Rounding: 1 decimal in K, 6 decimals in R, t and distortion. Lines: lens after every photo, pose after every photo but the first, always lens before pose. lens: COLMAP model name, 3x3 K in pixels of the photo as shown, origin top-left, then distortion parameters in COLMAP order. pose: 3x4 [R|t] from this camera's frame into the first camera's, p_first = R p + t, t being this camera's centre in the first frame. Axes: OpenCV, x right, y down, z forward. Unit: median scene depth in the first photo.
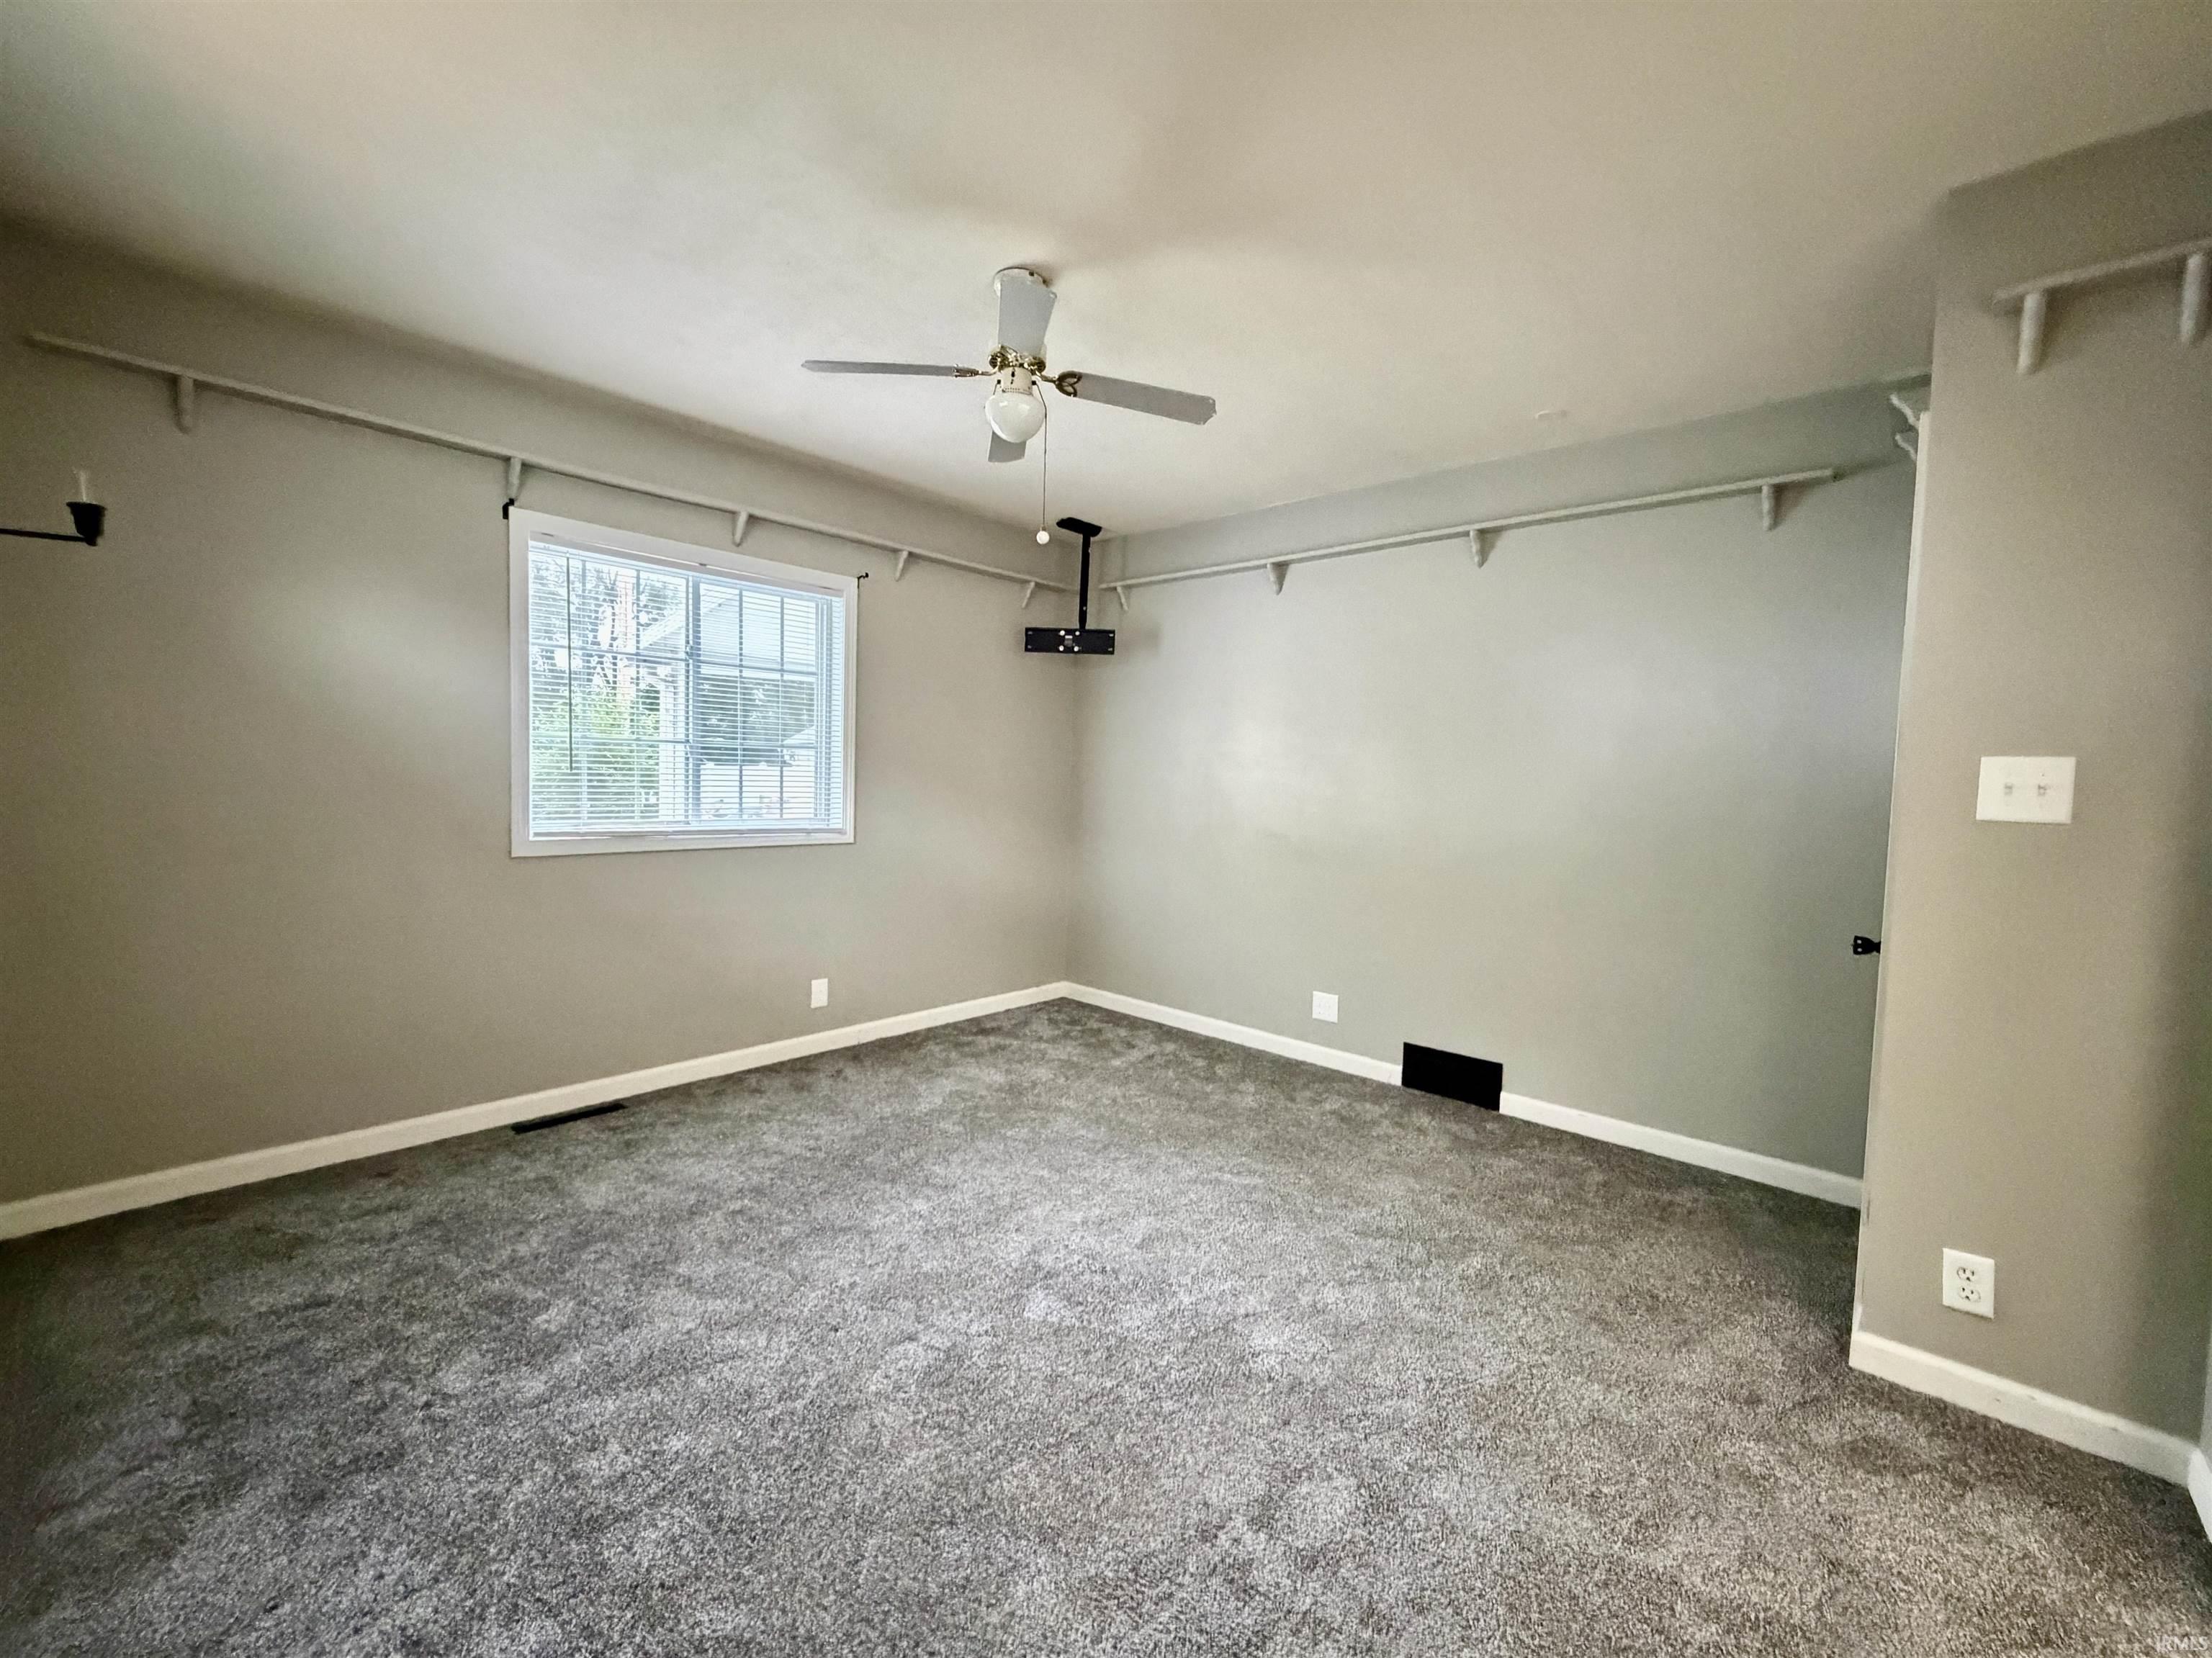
lens RADIAL K [[883.1, 0, 1108.6], [0, 883.1, 837.6], [0, 0, 1]] dist [-0.001263, 0.000357]
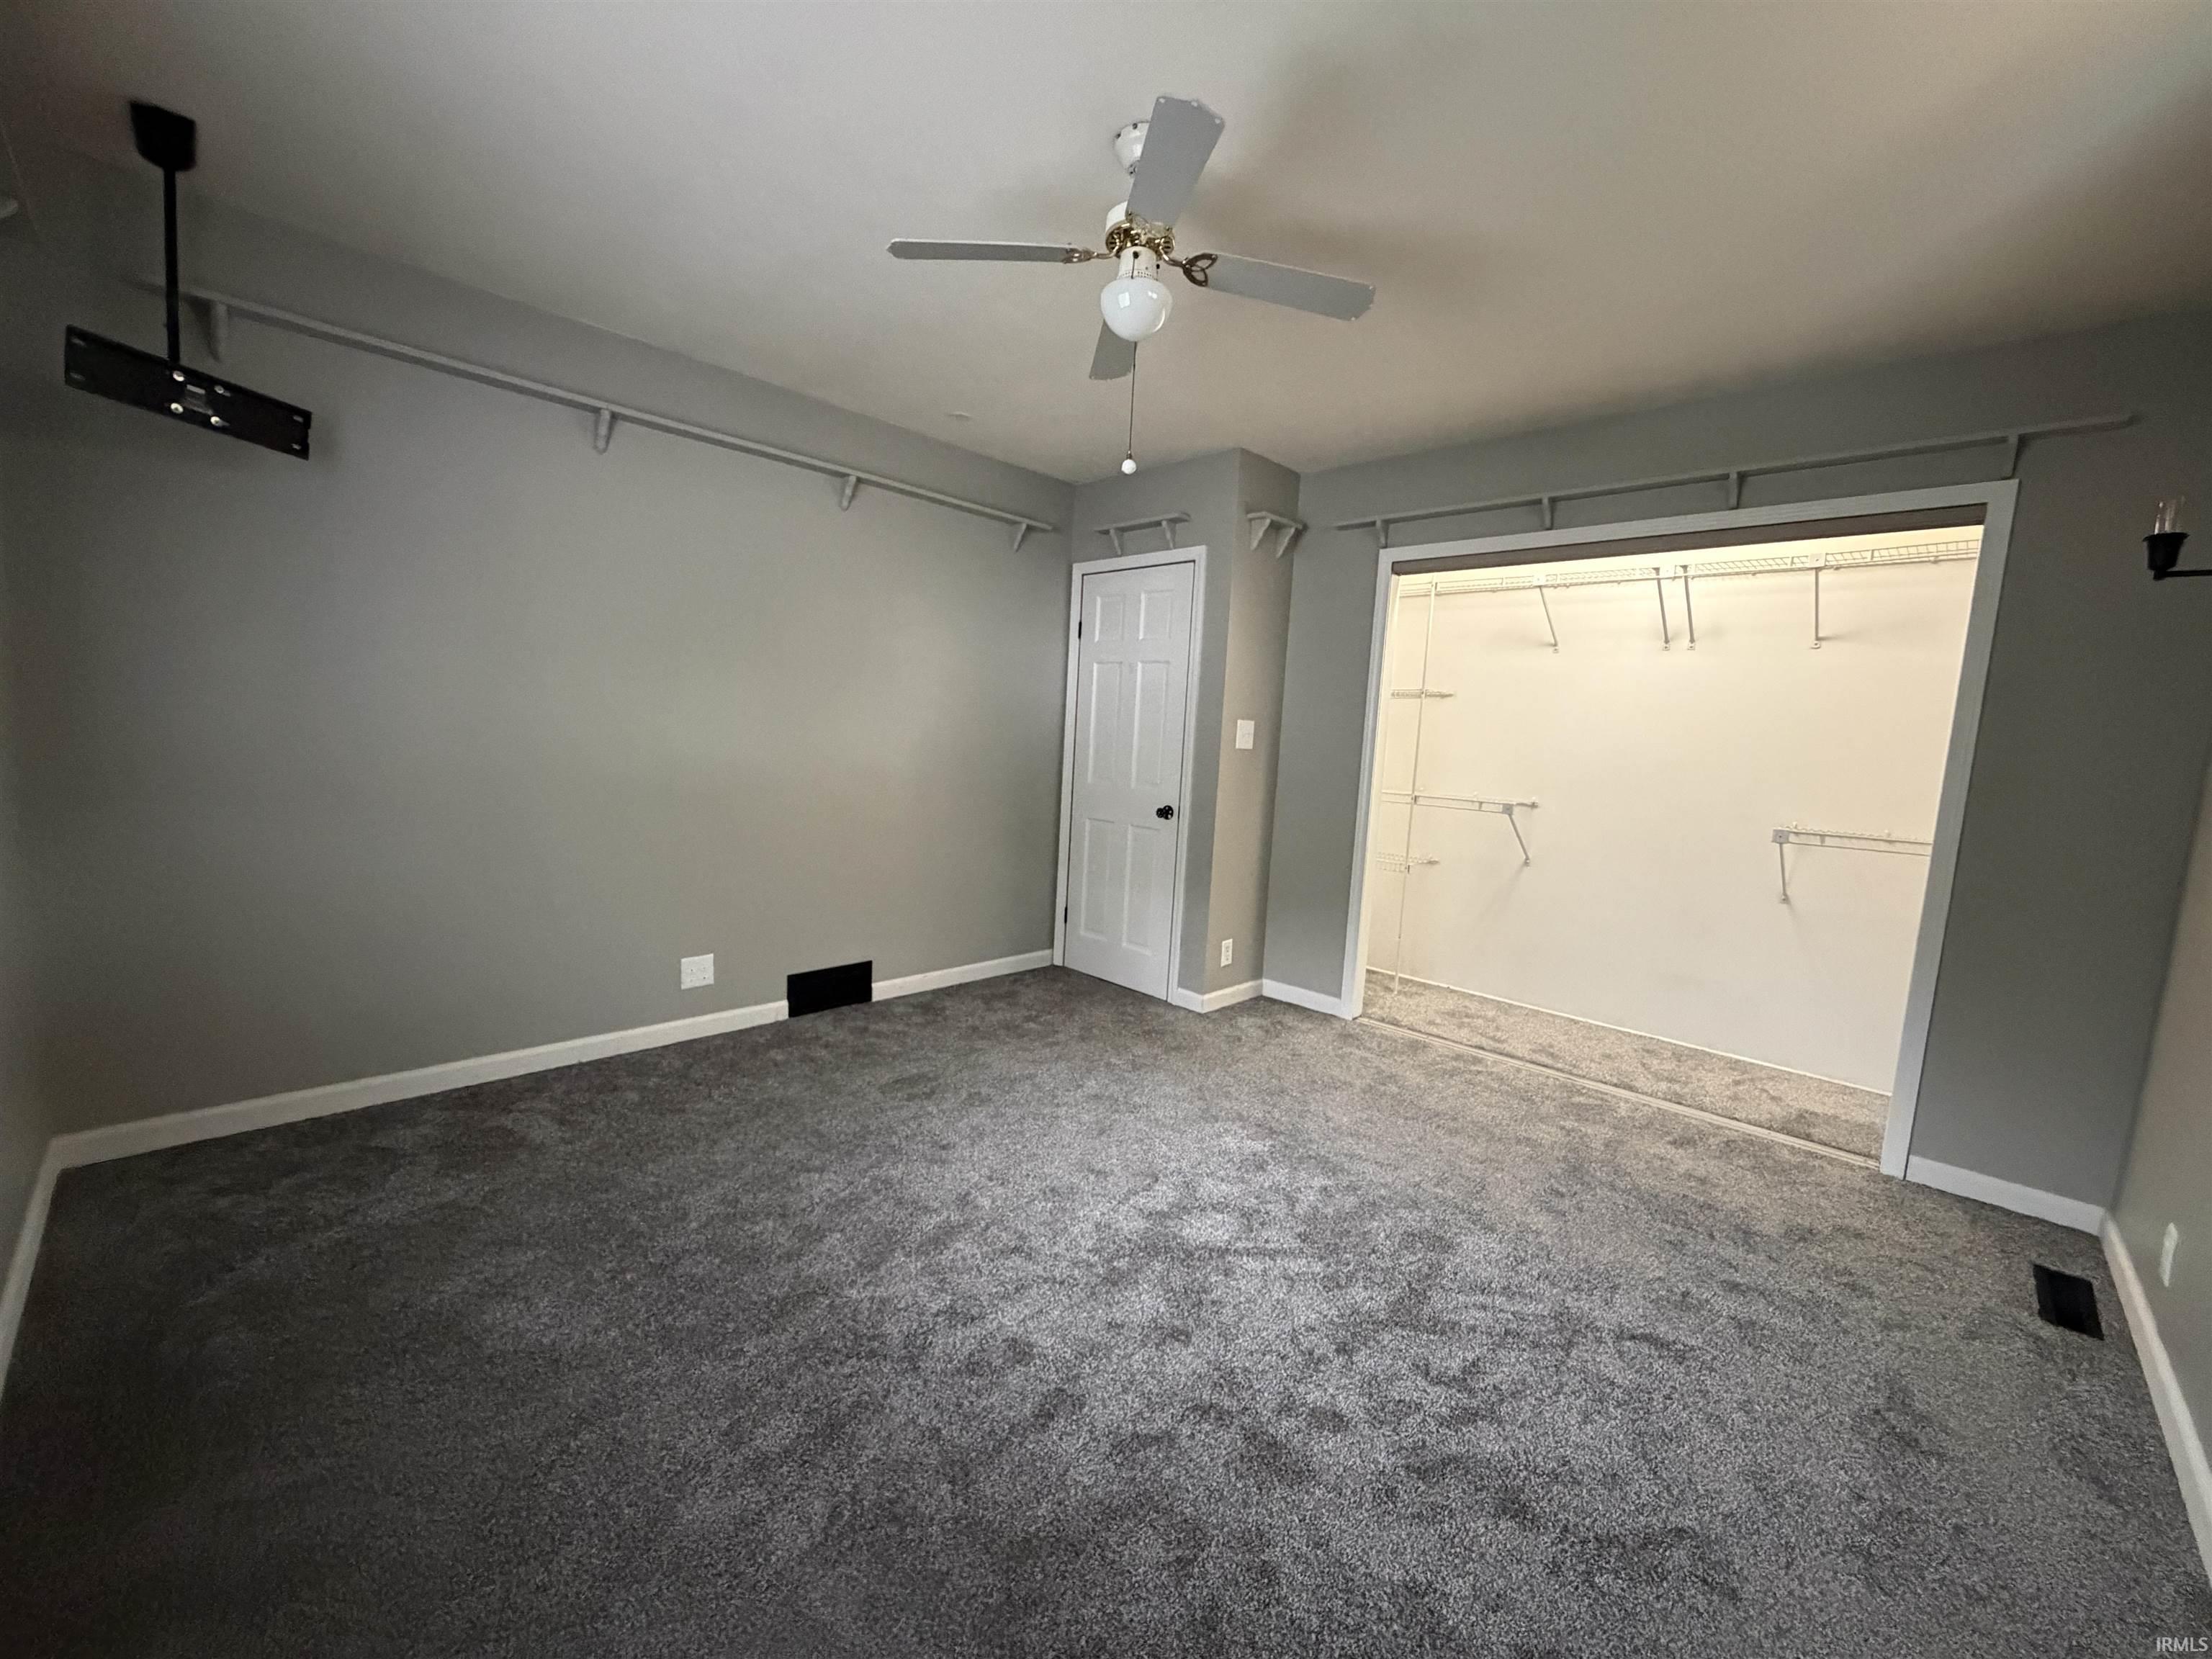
lens RADIAL K [[883.2, 0, 1100.2], [0, 883.2, 825.3], [0, 0, 1]] dist [-0.001263, 0.000357]
pose [[0.046440, -0.138204, 0.989314, -0.651237], [0.015164, 0.990366, 0.137639, -0.072012], [-0.998806, 0.008610, 0.048088, 0.637868]]
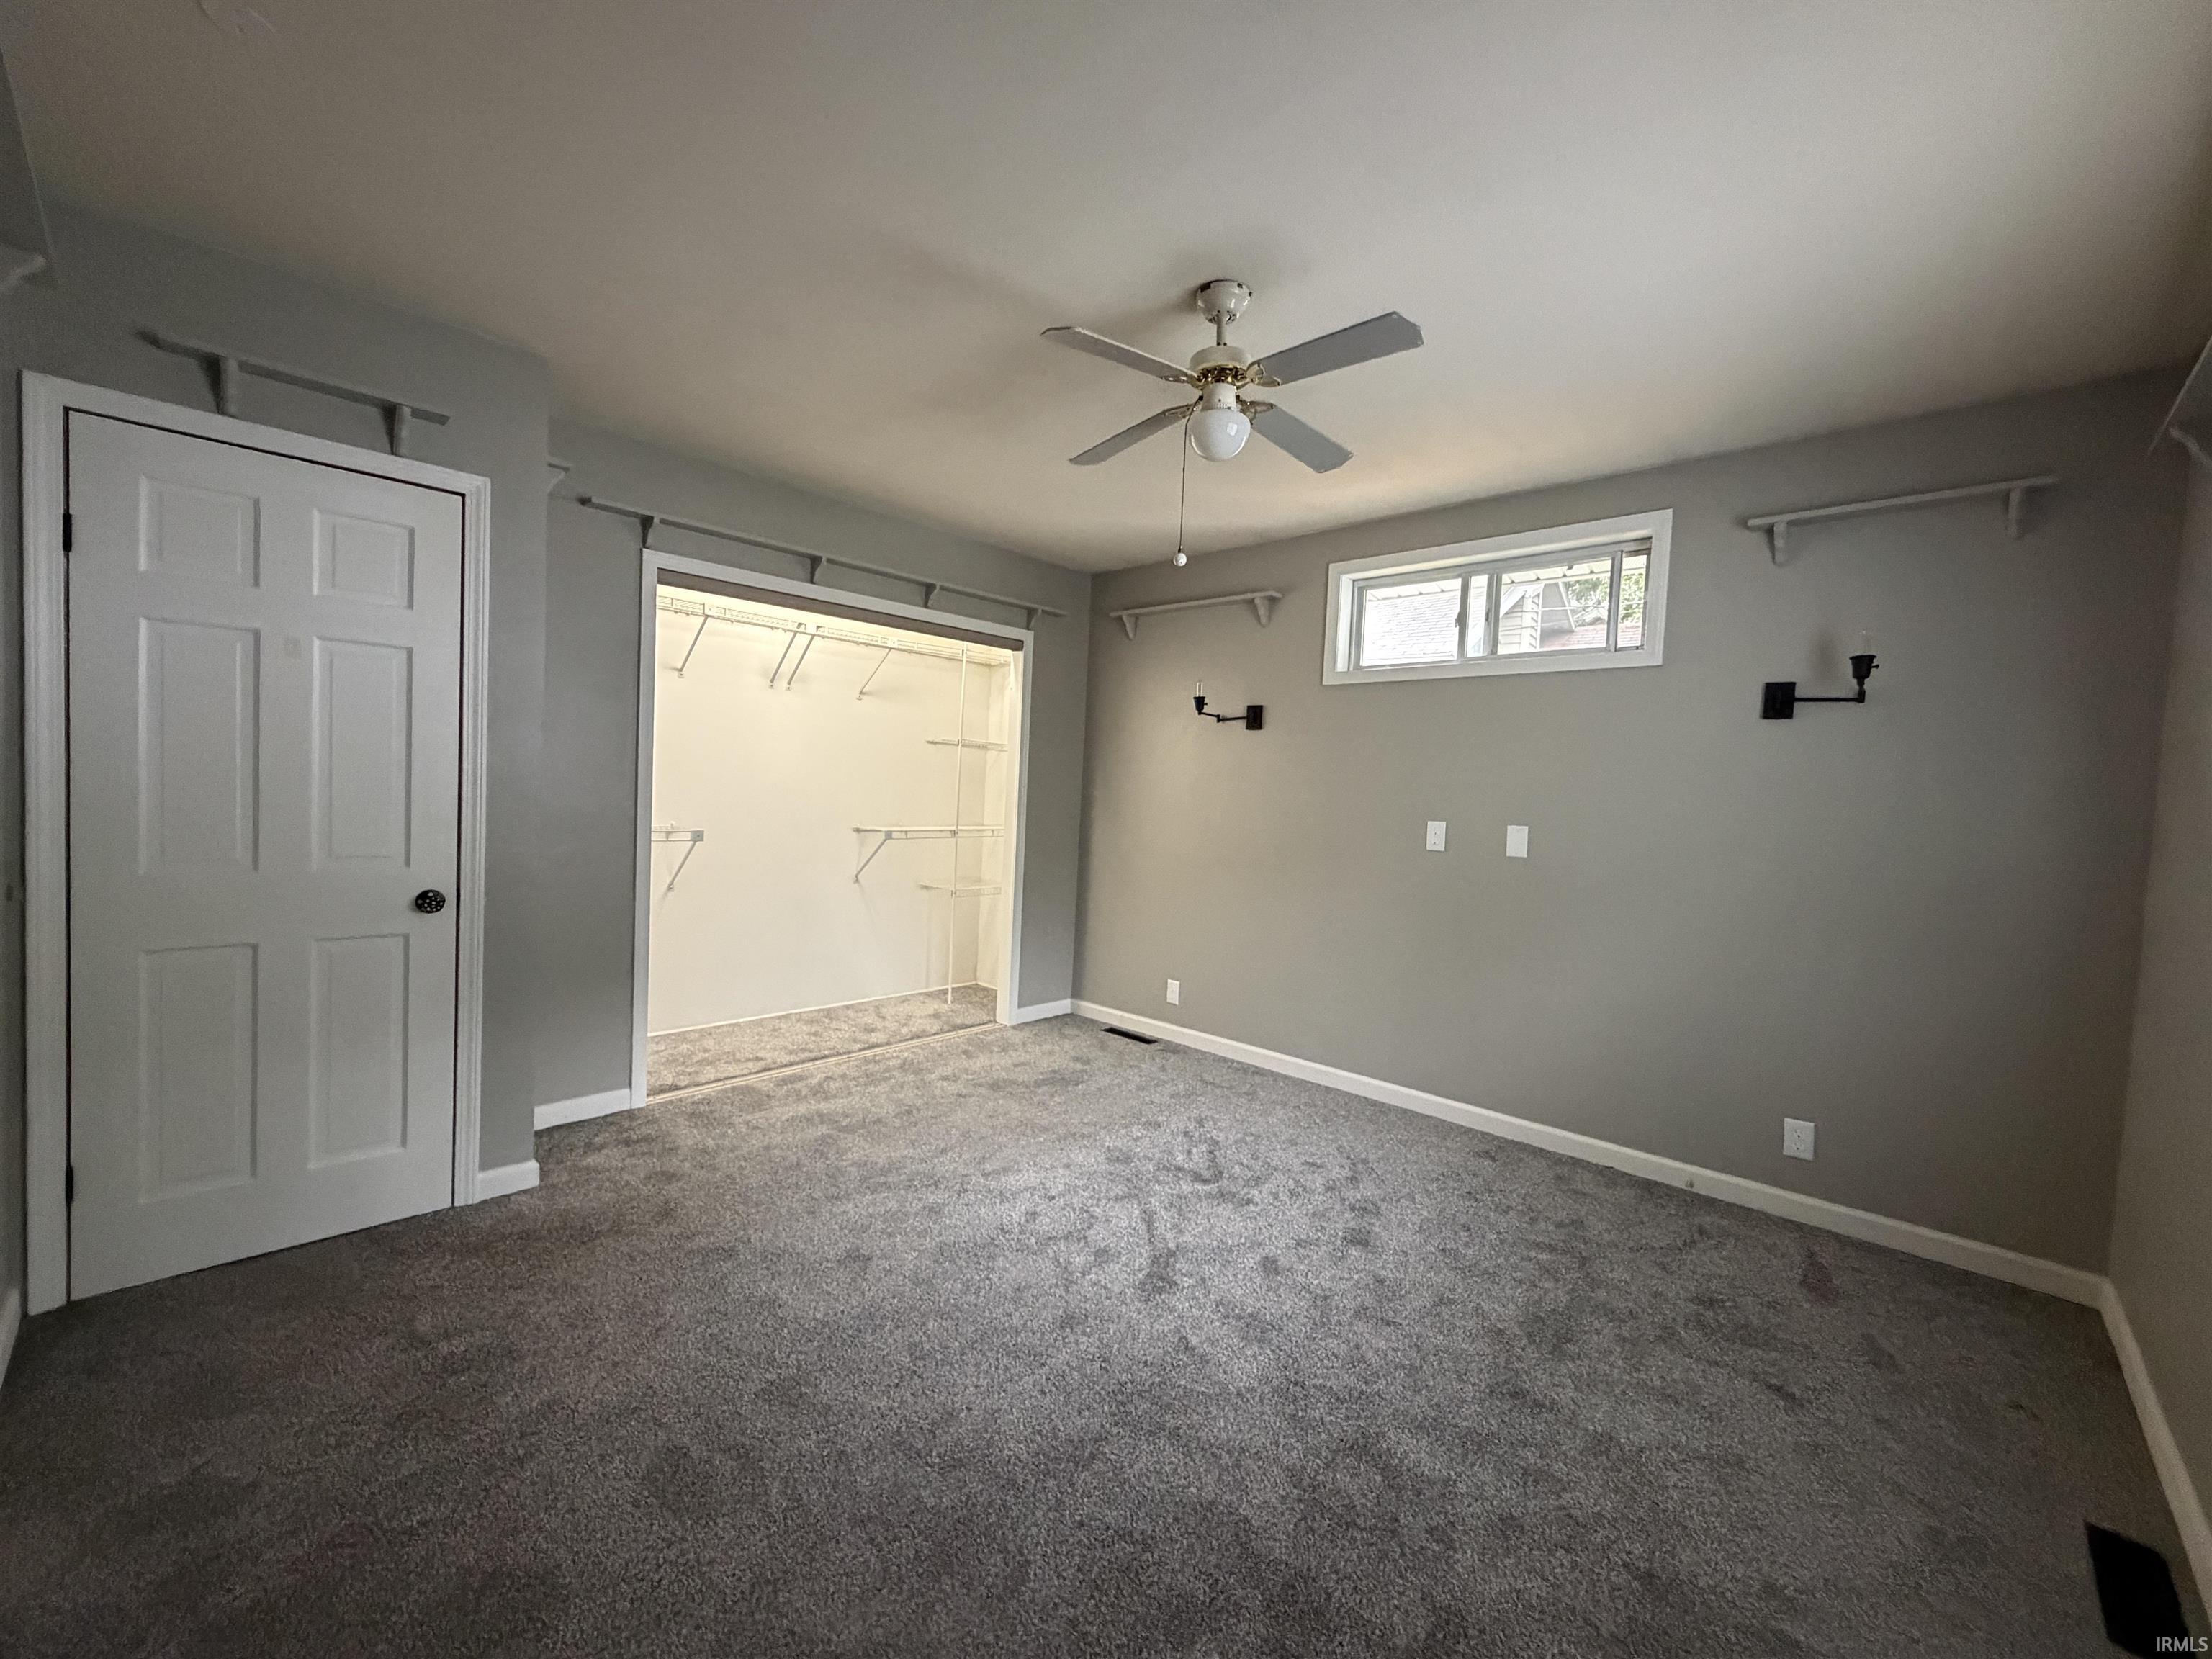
lens RADIAL K [[883.2, 0, 1097.8], [0, 883.2, 825.6], [0, 0, 1]] dist [-0.001263, 0.000357]
pose [[-0.996616, -0.076368, 0.030414, -0.022781], [-0.072675, 0.991477, 0.108132, -0.101816], [-0.038413, 0.105556, -0.993671, 1.285982]]
